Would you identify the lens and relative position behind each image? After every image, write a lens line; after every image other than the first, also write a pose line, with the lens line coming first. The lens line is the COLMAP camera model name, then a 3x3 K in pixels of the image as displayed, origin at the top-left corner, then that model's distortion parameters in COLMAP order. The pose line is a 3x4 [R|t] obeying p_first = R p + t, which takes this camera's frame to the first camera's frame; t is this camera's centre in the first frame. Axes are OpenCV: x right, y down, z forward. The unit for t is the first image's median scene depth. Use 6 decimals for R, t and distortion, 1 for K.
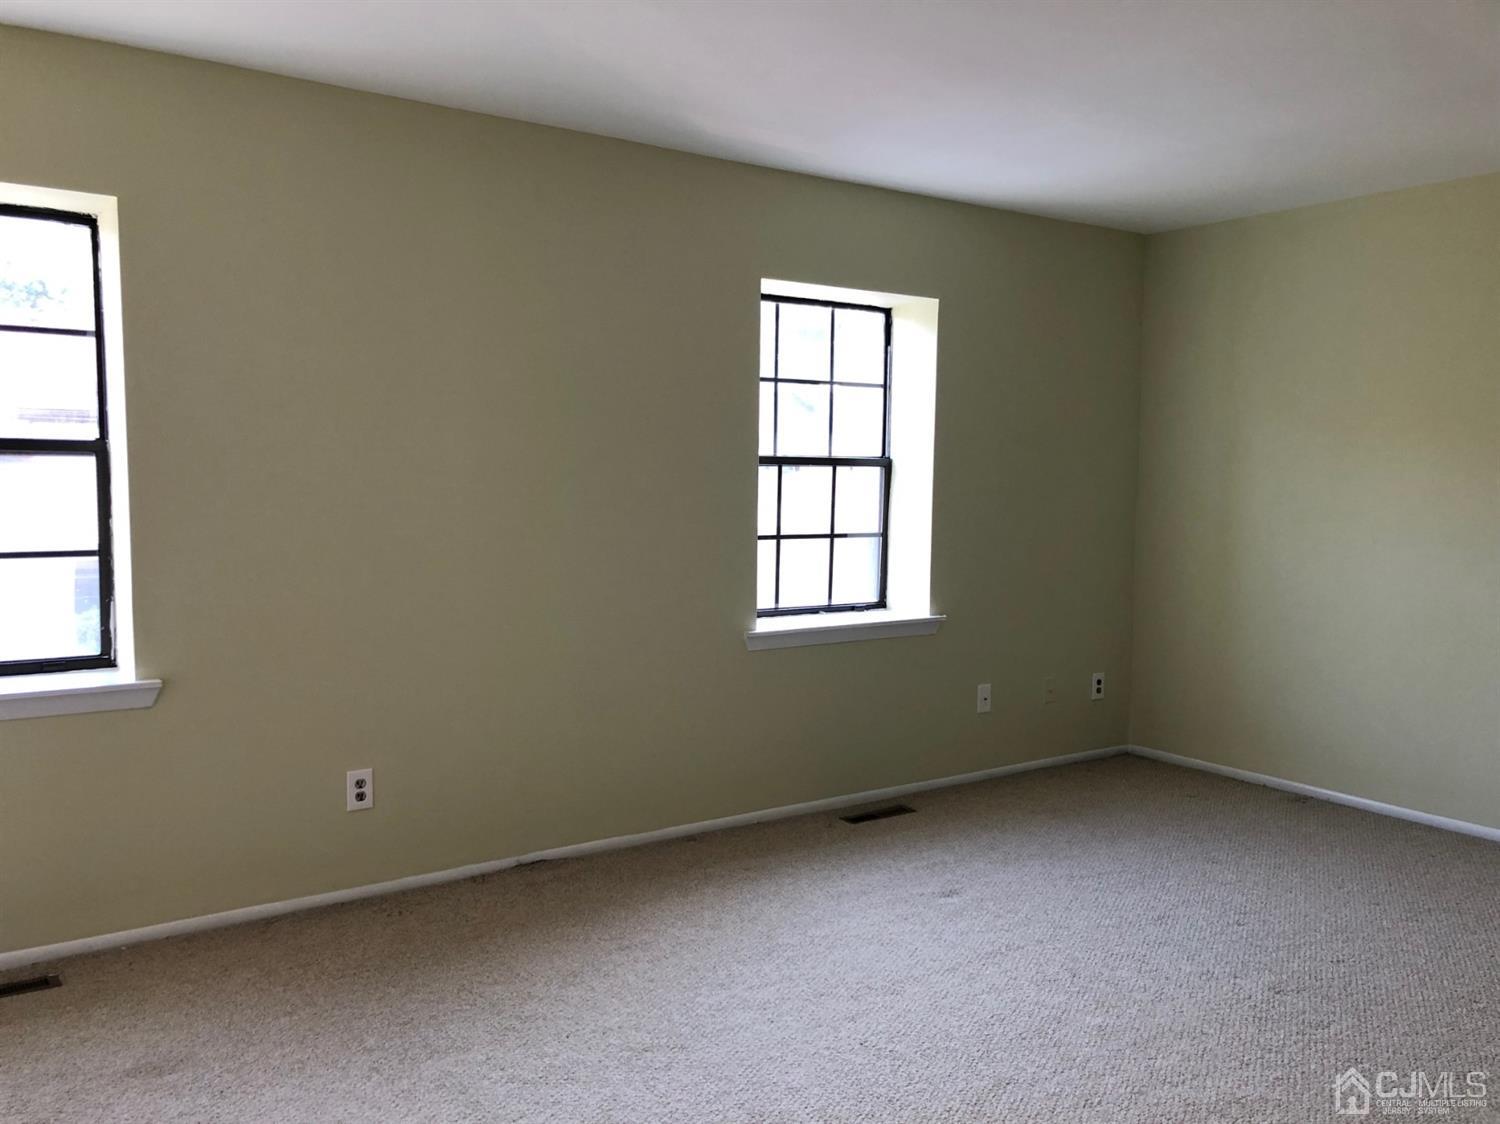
lens RADIAL K [[1233.2, 0, 716.1], [0, 1233.2, 549.2], [0, 0, 1]] dist [0.019186, 0.000929]
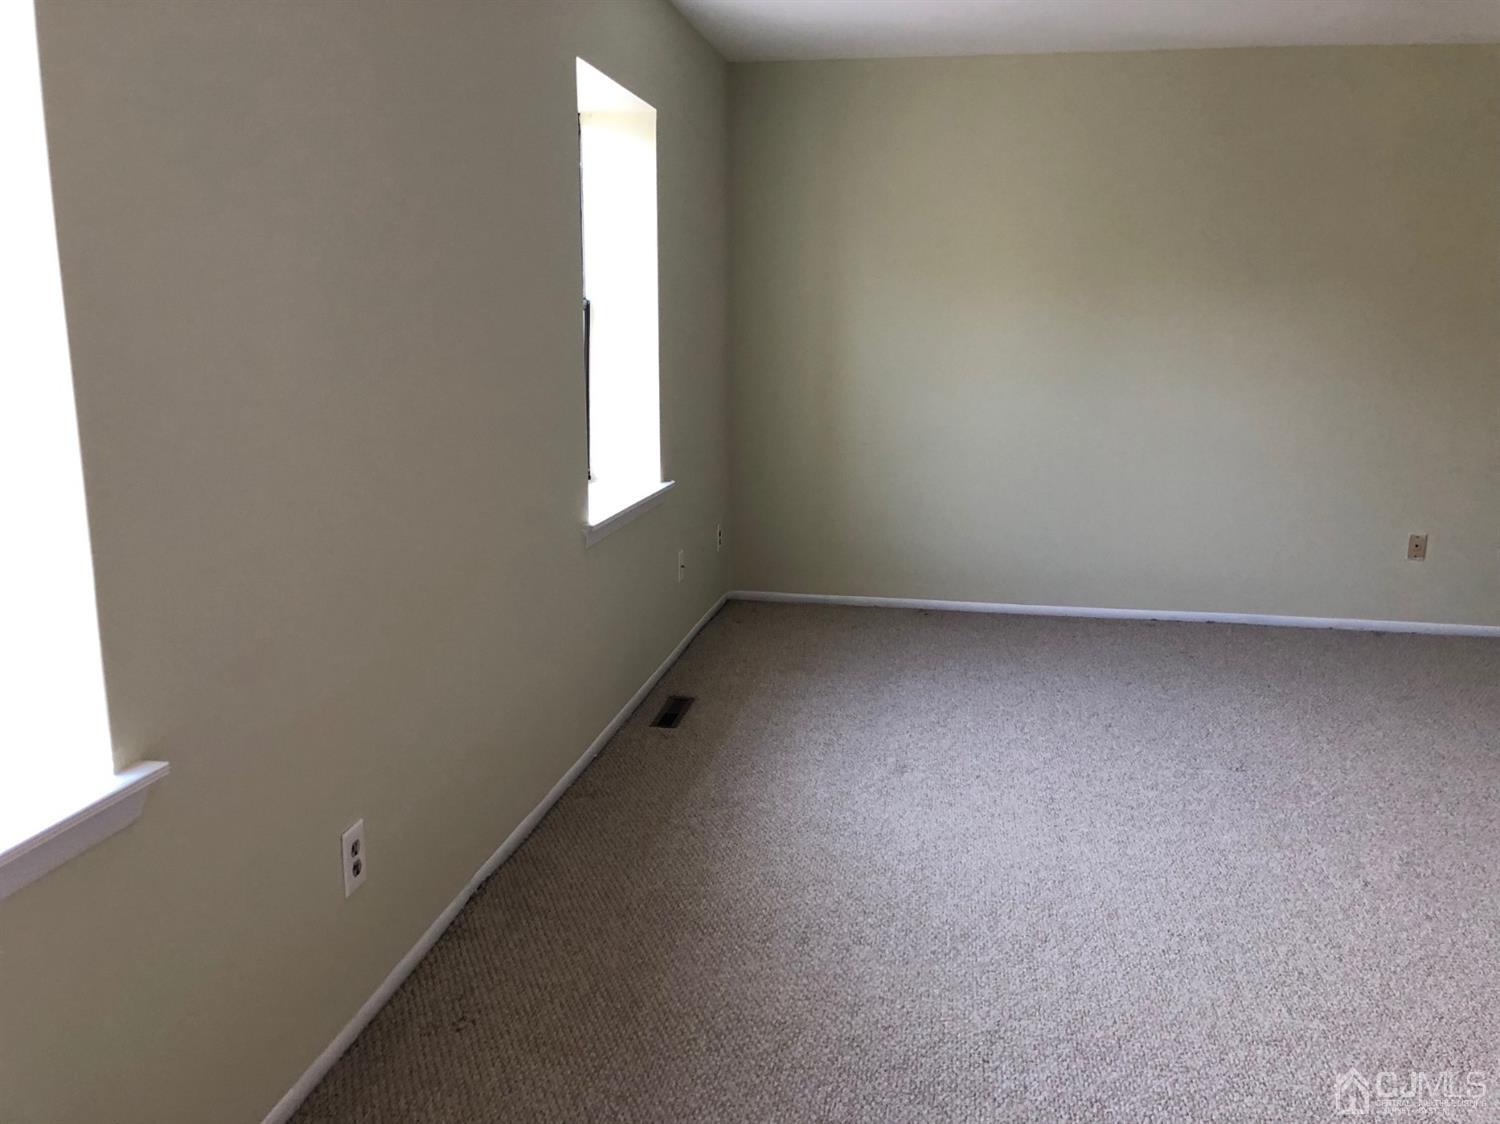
lens RADIAL K [[1229.1, 0, 750.0], [0, 1229.1, 562.0], [0, 0, 1]] dist [0.010827, 0.004638]
pose [[0.693240, -0.141313, 0.706717, -0.554935], [0.041922, 0.986835, 0.156203, -0.032446], [-0.719486, -0.078659, 0.690038, 0.459126]]
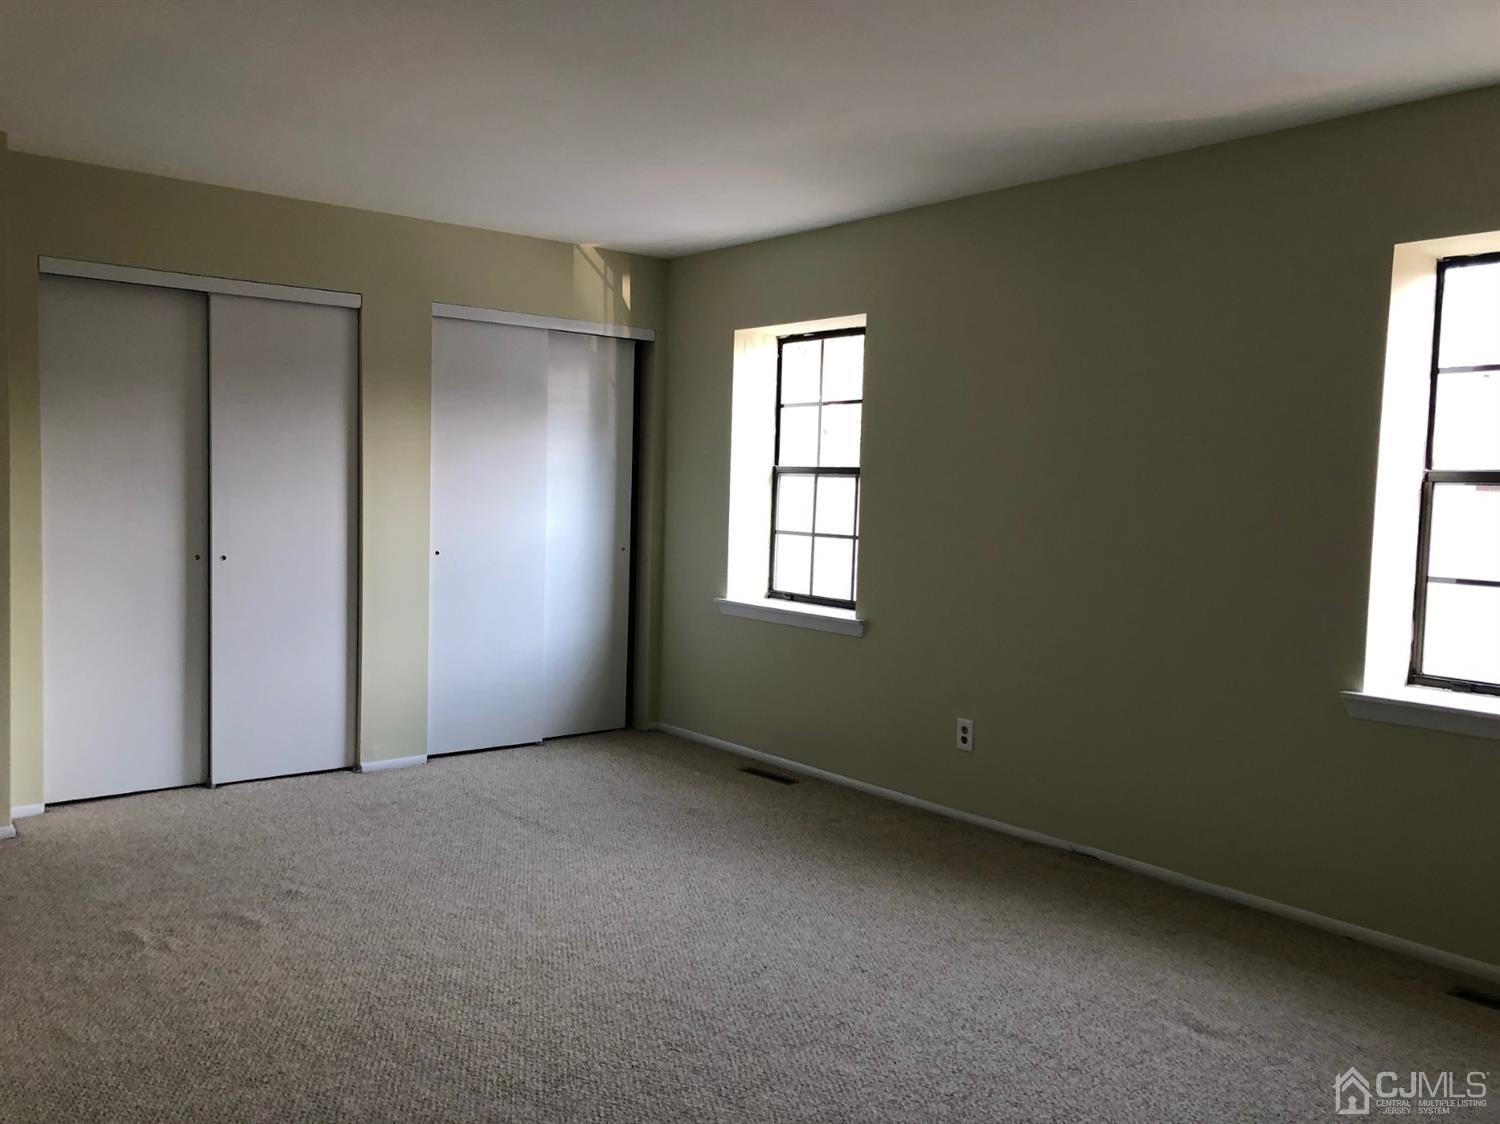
lens RADIAL K [[1229.1, 0, 750.0], [0, 1229.1, 562.0], [0, 0, 1]] dist [0.010827, 0.004638]
pose [[0.099738, 0.064771, -0.992903, 0.942624], [-0.090348, 0.994346, 0.055789, -0.034323], [0.990903, 0.084143, 0.105026, 0.629771]]
